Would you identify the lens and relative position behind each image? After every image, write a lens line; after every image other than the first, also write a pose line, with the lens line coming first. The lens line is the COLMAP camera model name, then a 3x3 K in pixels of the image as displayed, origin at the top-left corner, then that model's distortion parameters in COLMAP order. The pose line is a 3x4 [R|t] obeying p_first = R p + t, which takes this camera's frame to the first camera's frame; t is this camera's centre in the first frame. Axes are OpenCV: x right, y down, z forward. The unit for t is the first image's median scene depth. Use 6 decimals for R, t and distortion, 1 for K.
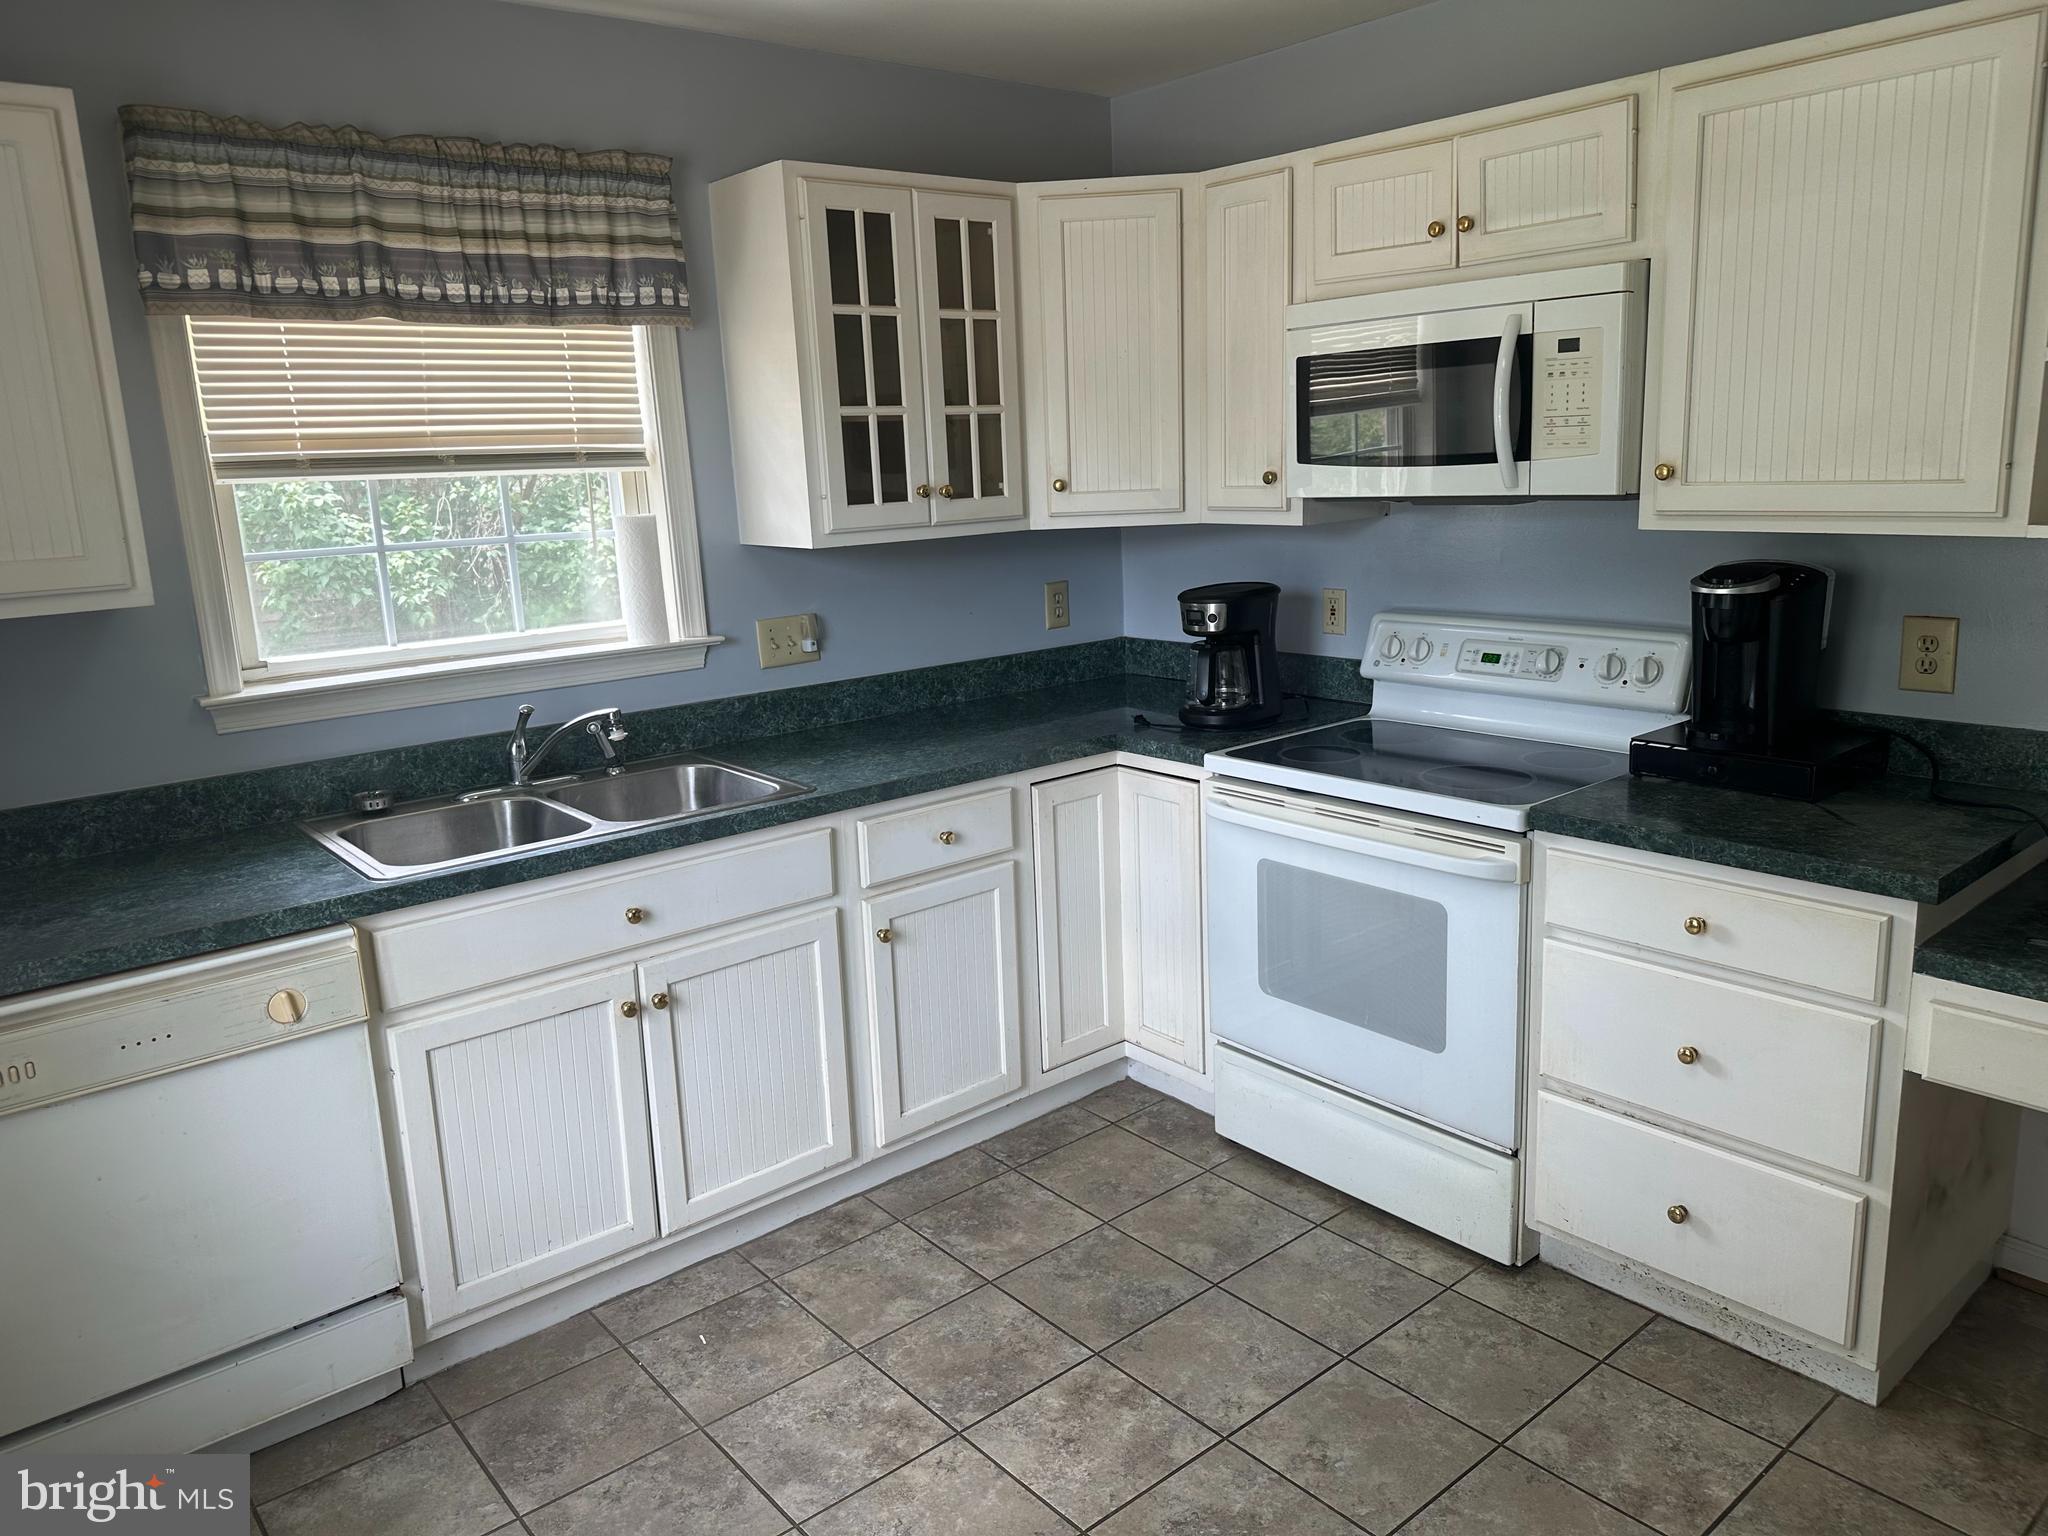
lens RADIAL K [[1444.4, 0, 1026.7], [0, 1444.4, 755.3], [0, 0, 1]] dist [0.068491, -0.099135]
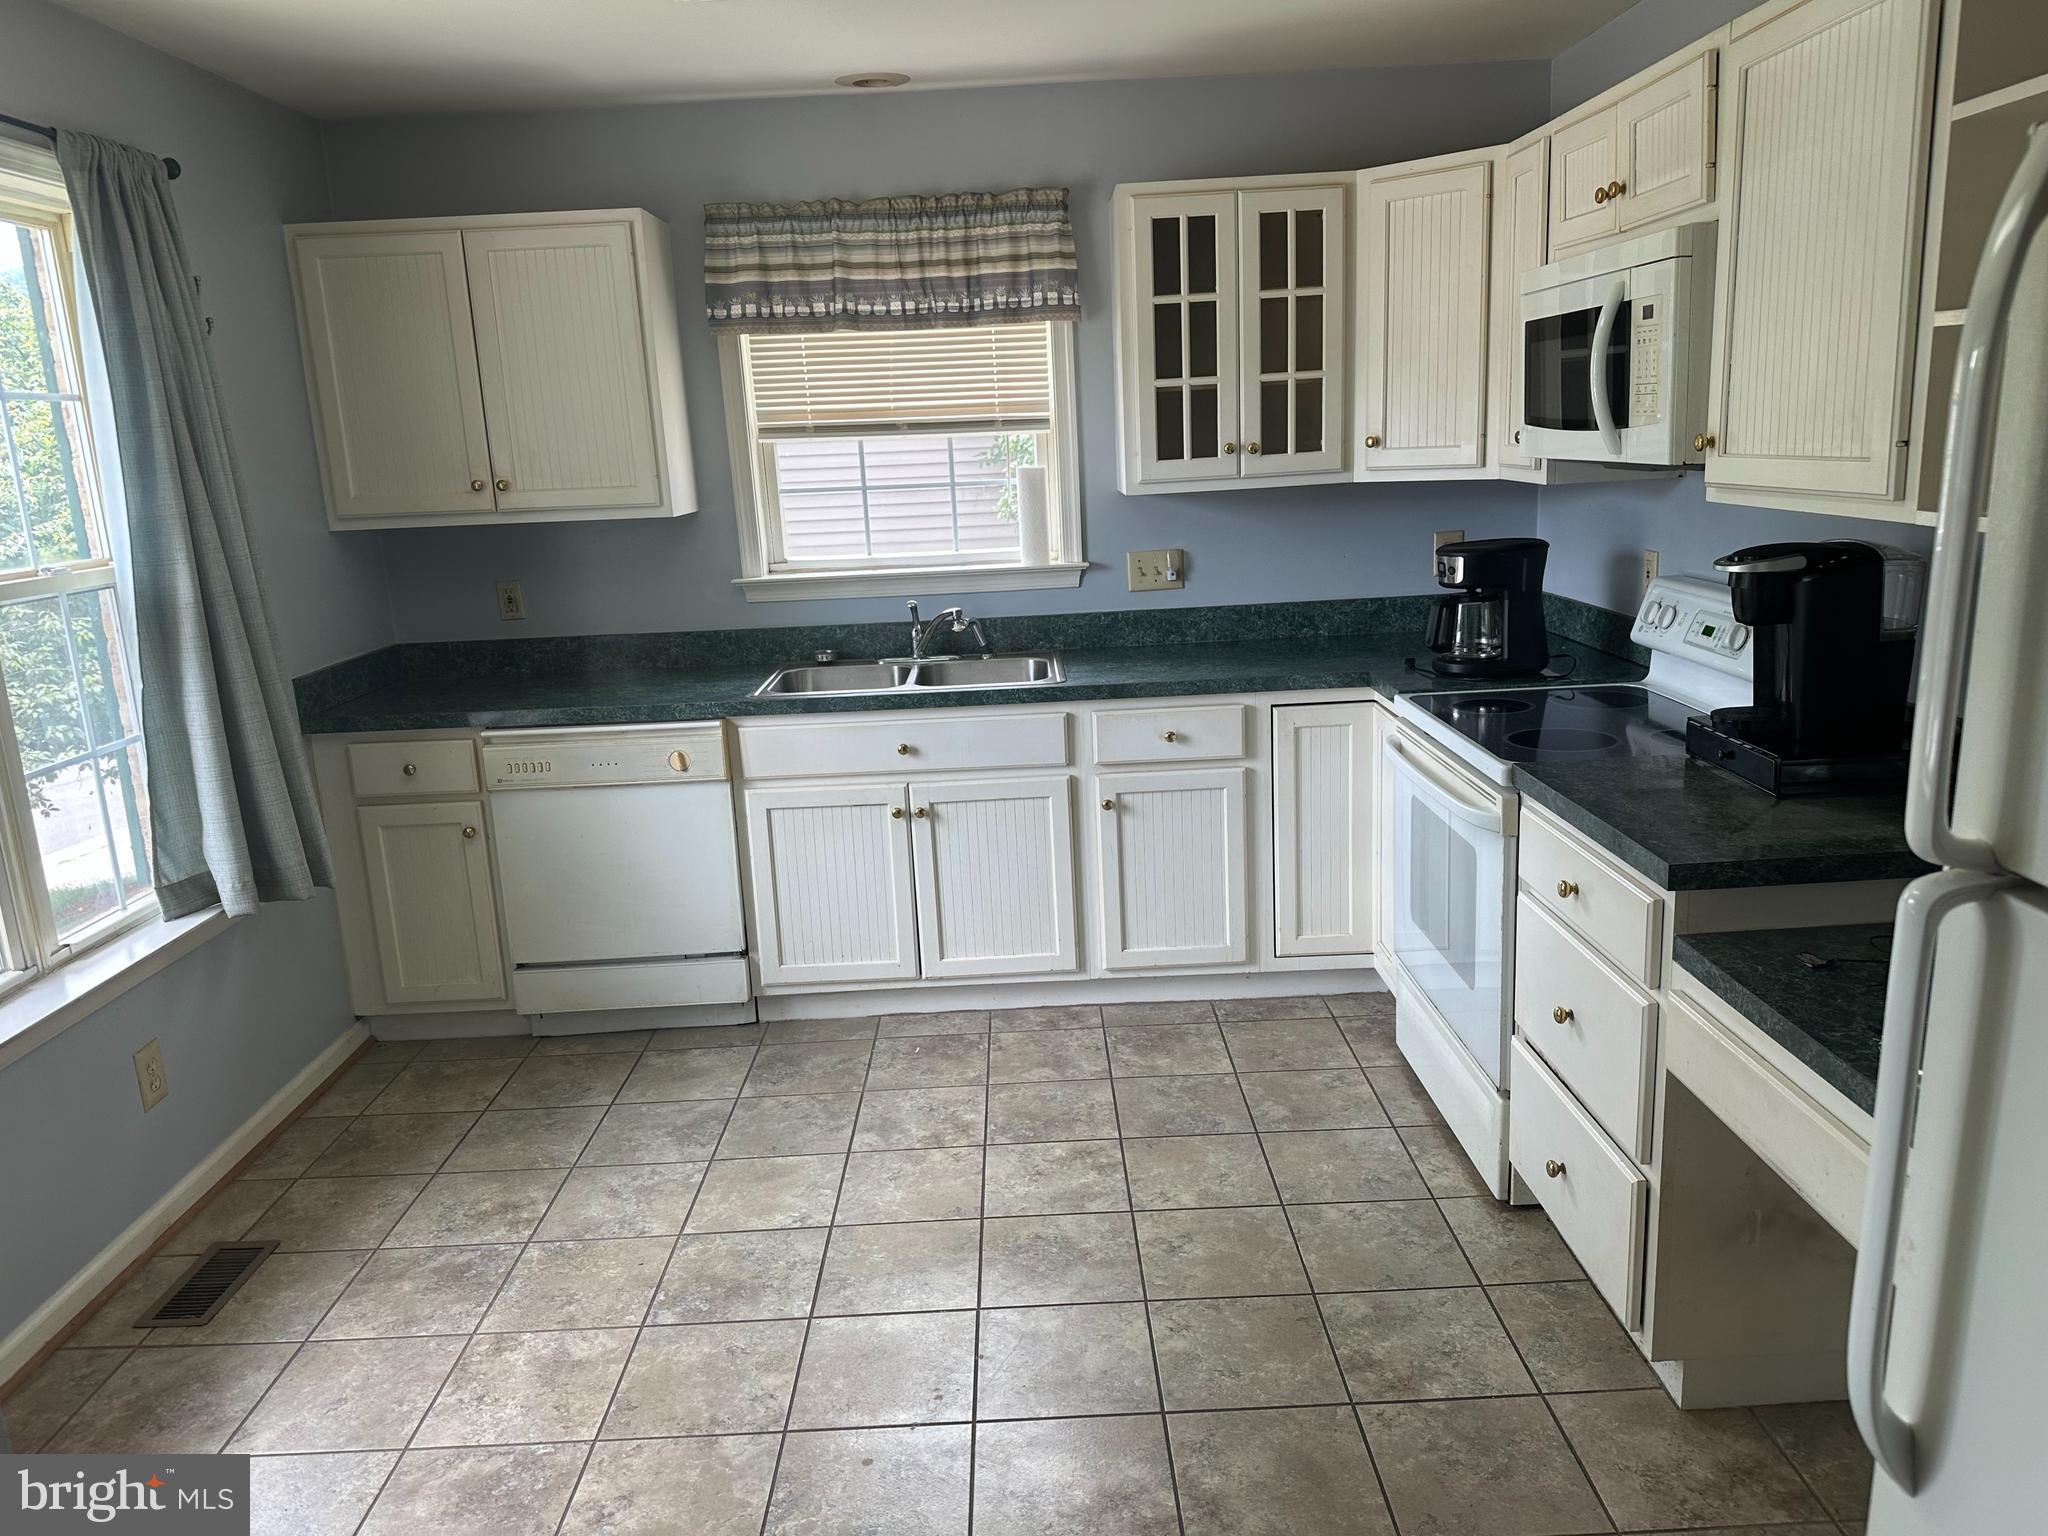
lens RADIAL K [[1427.5, 0, 1024.0], [0, 1427.5, 768.0], [0, 0, 1]] dist [0.148549, -0.287133]
pose [[0.772122, 0.148745, -0.617821, 0.636884], [-0.116979, 0.988875, 0.091884, -0.014000], [0.624615, 0.001326, 0.780932, -0.032067]]
